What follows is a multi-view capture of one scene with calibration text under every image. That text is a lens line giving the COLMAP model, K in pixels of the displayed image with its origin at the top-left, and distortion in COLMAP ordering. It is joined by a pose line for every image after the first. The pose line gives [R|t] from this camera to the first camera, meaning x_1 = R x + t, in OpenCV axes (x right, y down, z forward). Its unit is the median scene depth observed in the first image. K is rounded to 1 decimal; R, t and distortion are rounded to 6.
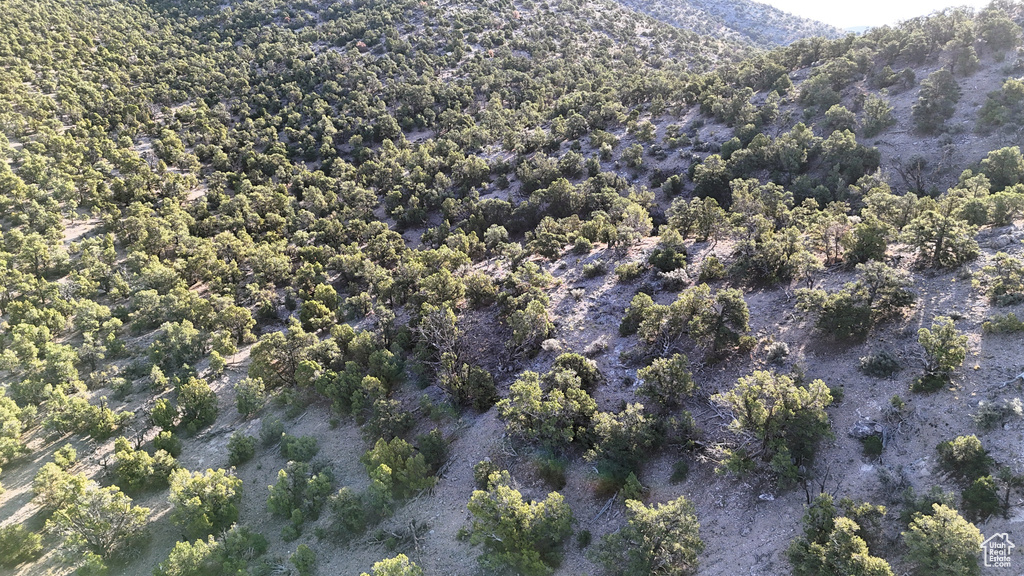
lens RADIAL K [[749.6, 0, 511.6], [0, 749.6, 282.6], [0, 0, 1]] dist [0.080324, -0.075133]
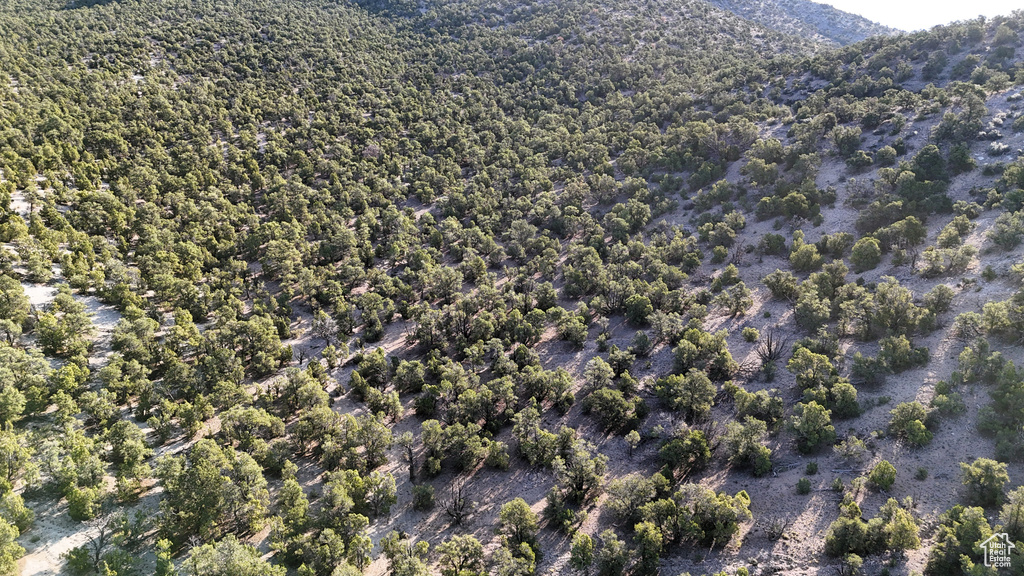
lens RADIAL K [[749.6, 0, 511.6], [0, 749.6, 282.6], [0, 0, 1]] dist [0.080324, -0.075133]
pose [[0.994701, 0.053608, -0.087729, -0.221351], [-0.054043, 0.998535, -0.002593, 0.251906], [0.087461, 0.007321, 0.996141, -0.696935]]
